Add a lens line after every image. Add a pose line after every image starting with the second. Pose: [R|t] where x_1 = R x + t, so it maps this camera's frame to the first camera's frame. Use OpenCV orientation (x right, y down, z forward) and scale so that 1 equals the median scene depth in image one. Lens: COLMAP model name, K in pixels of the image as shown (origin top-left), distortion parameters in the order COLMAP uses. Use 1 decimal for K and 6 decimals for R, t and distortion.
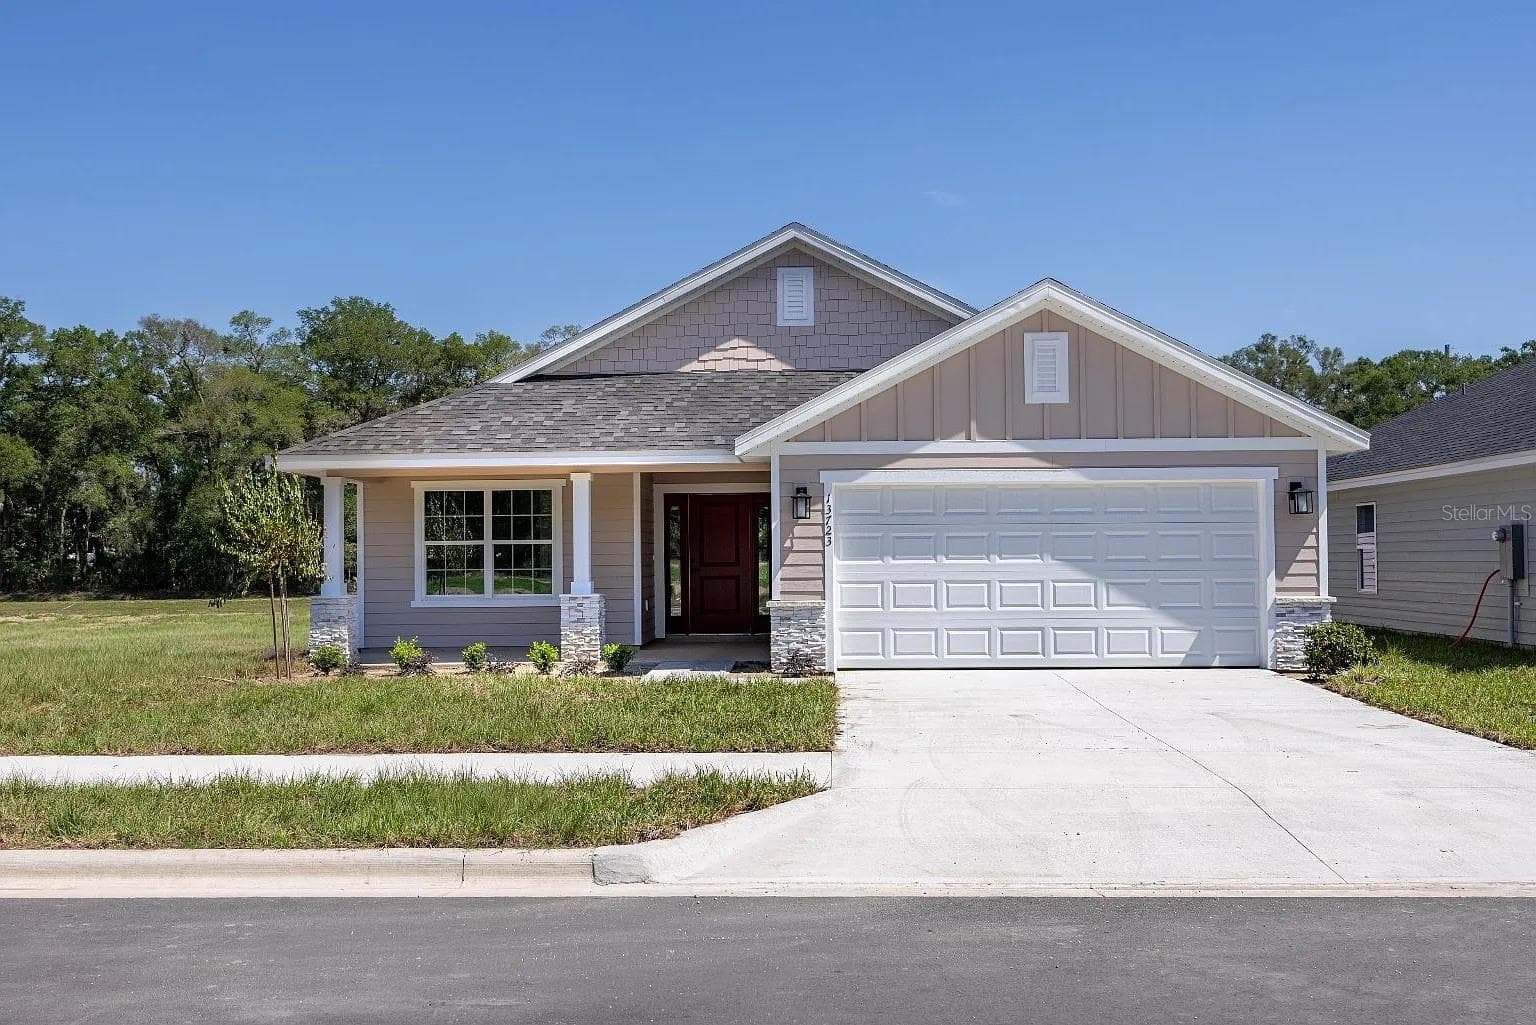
lens RADIAL K [[1511.3, 0, 760.3], [0, 1511.3, 532.5], [0, 0, 1]] dist [-0.003423, 0.001665]
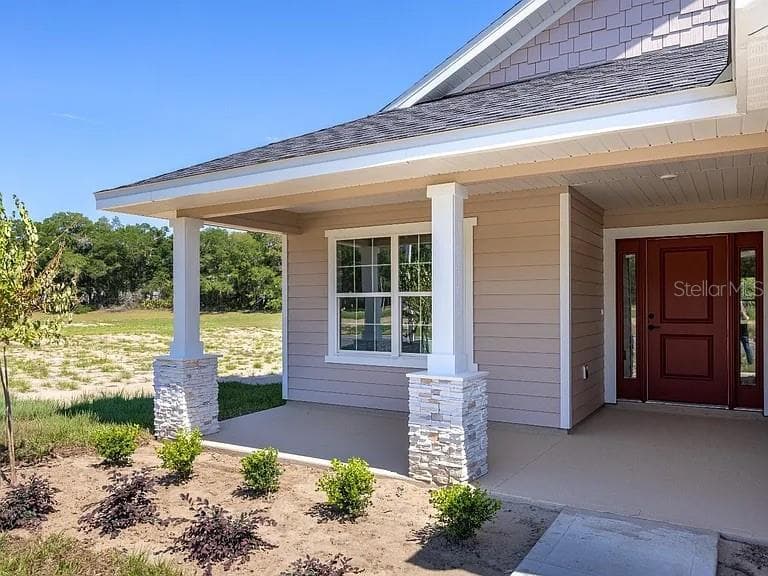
lens RADIAL K [[575.5, 0, 393.5], [0, 575.5, 303.5], [0, 0, 1]] dist [-0.005968, -0.001605]
pose [[0.877083, 0.005043, -0.480312, -0.021228], [0.003182, 0.999862, 0.016309, 0.007585], [0.480328, -0.015833, 0.876946, 0.842318]]
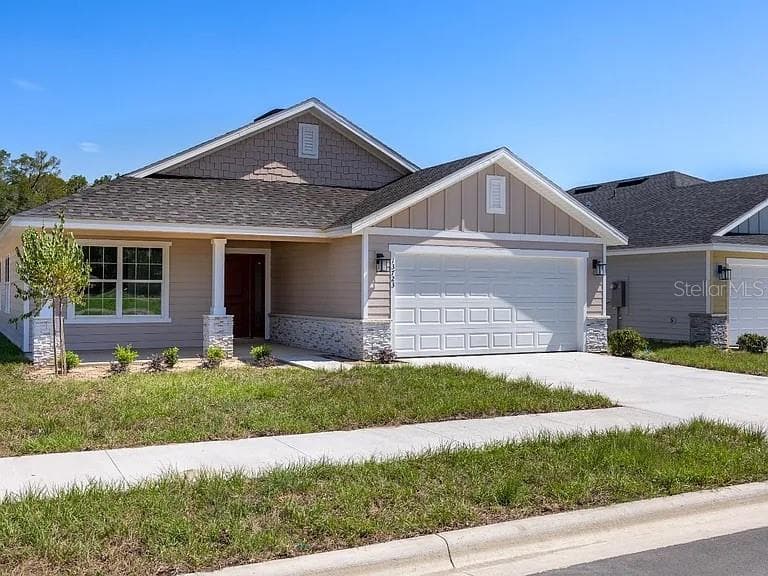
lens RADIAL K [[795.5, 0, 384.0], [0, 795.5, 288.0], [0, 0, 1]] dist [-0.016590, -0.004327]
pose [[0.867647, 0.014093, 0.496980, -0.416249], [-0.020181, 0.999773, 0.006883, 0.003204], [-0.496770, -0.016001, 0.867735, 0.206106]]
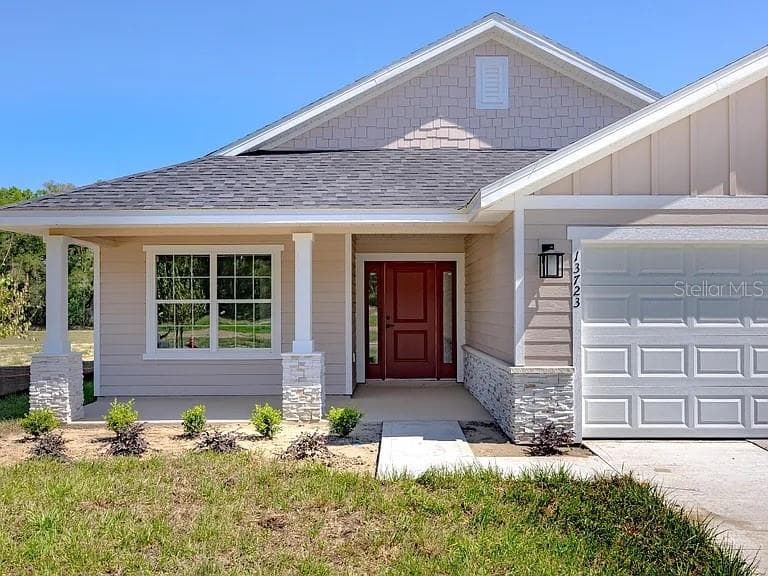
lens RADIAL K [[738.6, 0, 386.9], [0, 738.6, 303.5], [0, 0, 1]] dist [-0.001323, -0.000404]
pose [[0.999405, 0.005881, 0.033997, -0.085784], [-0.006167, 0.999946, 0.008307, 0.003395], [-0.033946, -0.008512, 0.999387, 0.545881]]
